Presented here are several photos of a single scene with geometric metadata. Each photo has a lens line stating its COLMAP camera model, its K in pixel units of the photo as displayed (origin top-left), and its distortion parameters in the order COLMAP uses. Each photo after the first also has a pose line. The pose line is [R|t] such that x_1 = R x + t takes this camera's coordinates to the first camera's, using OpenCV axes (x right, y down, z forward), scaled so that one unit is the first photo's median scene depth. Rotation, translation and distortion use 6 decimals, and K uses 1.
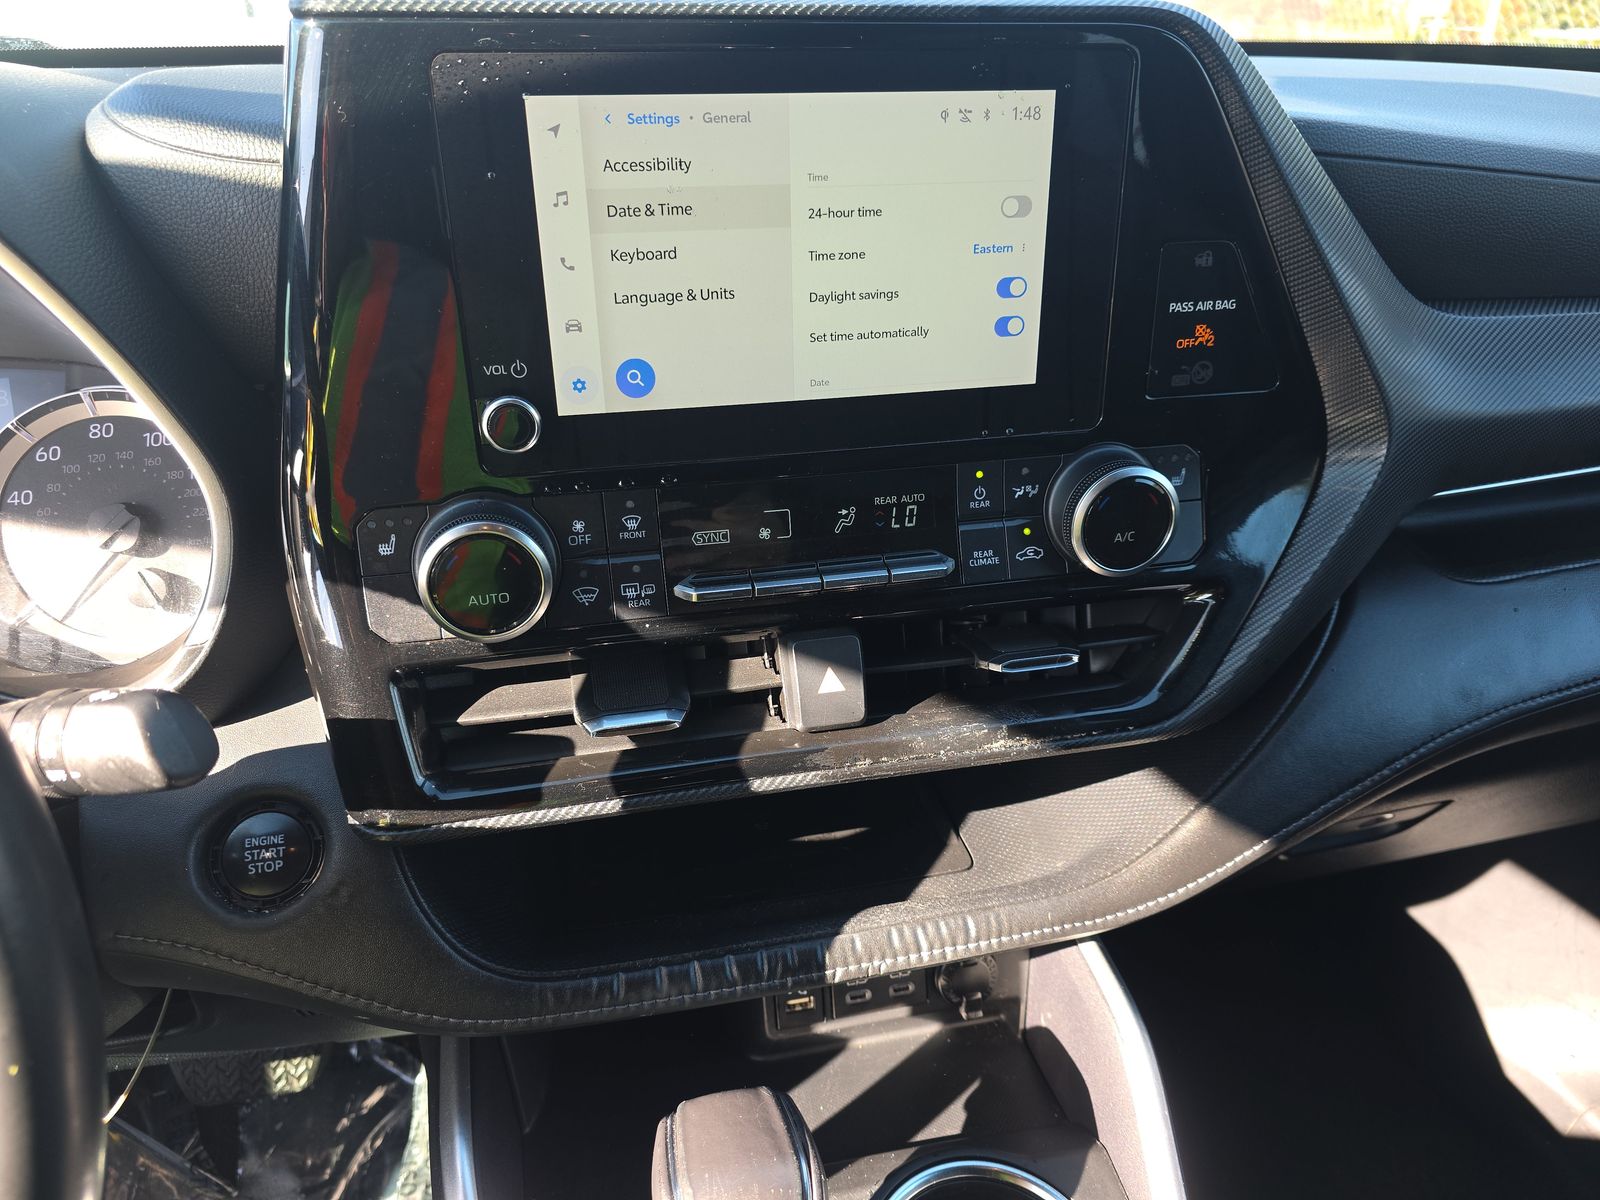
lens RADIAL K [[1063.5, 0, 803.2], [0, 1063.5, 614.9], [0, 0, 1]] dist [0.007688, -0.007954]
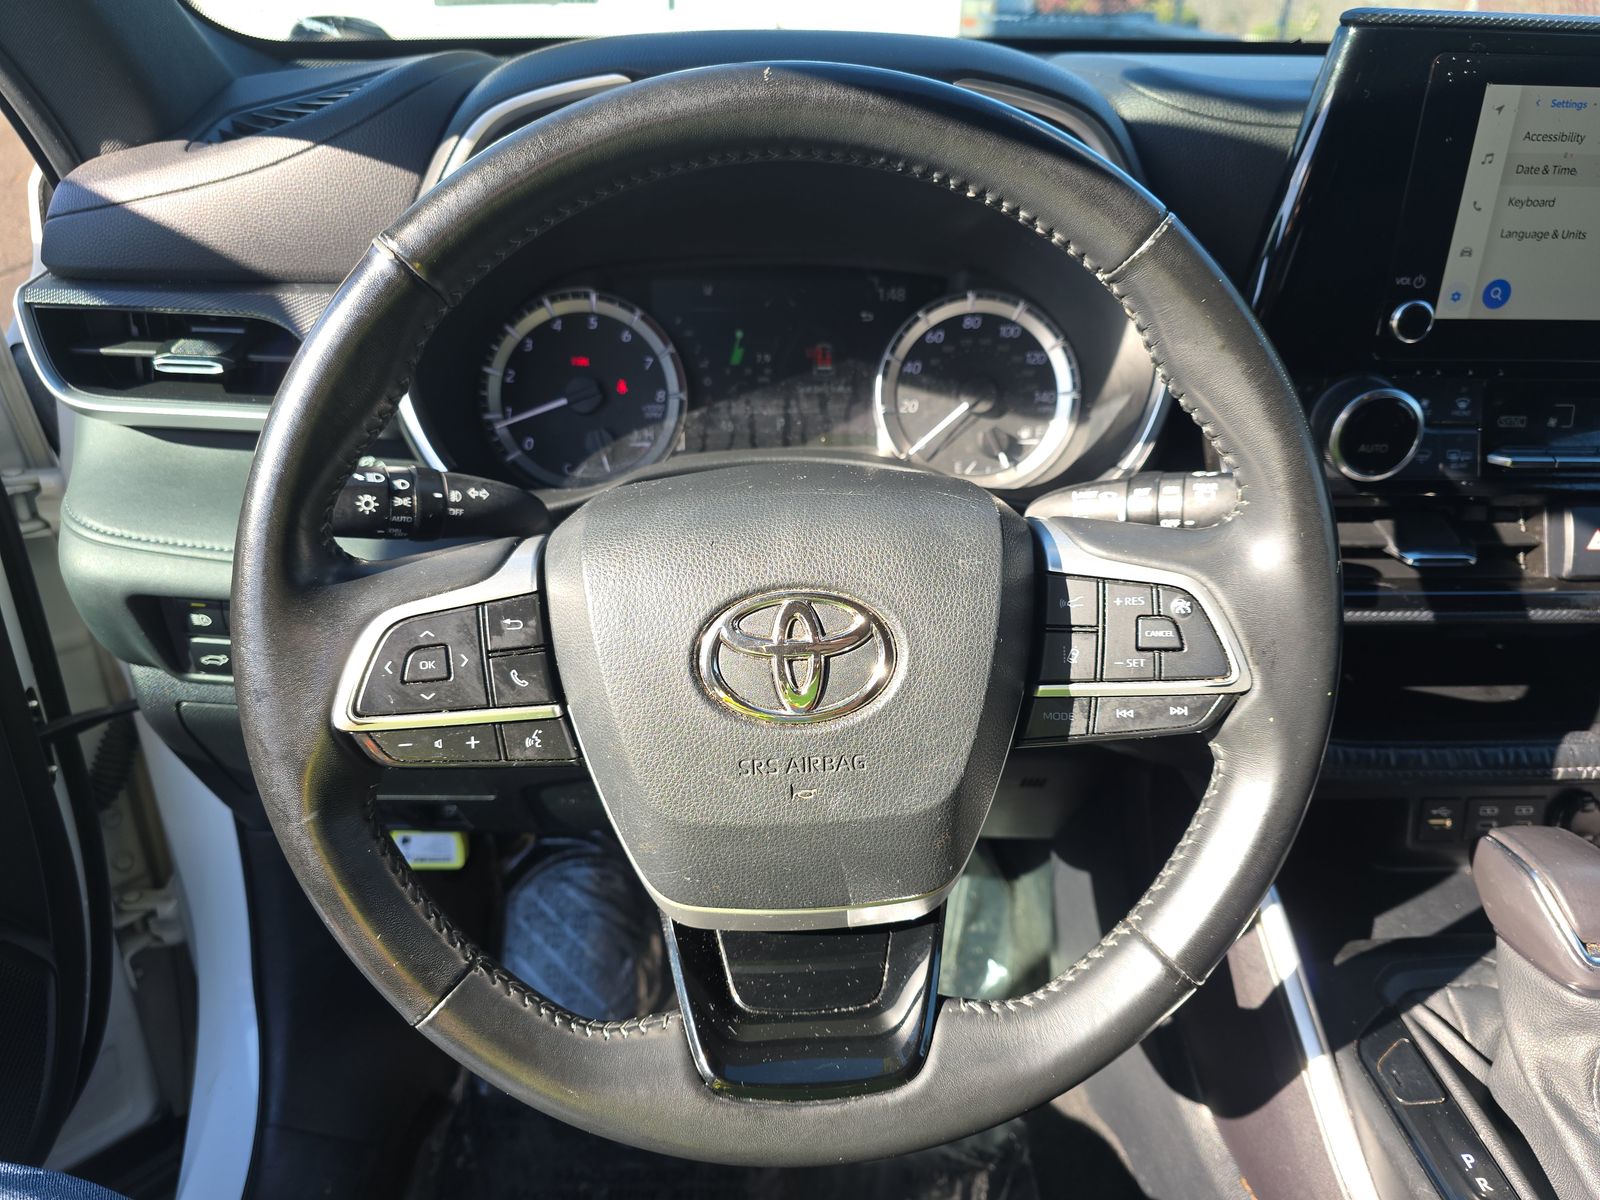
lens RADIAL K [[1063.5, 0, 796.7], [0, 1063.5, 584.0], [0, 0, 1]] dist [0.007688, -0.007954]
pose [[0.984494, 0.093134, -0.148656, -0.789477], [-0.096755, 0.995158, -0.017299, 0.249496], [0.146325, 0.031414, 0.988738, -0.446626]]
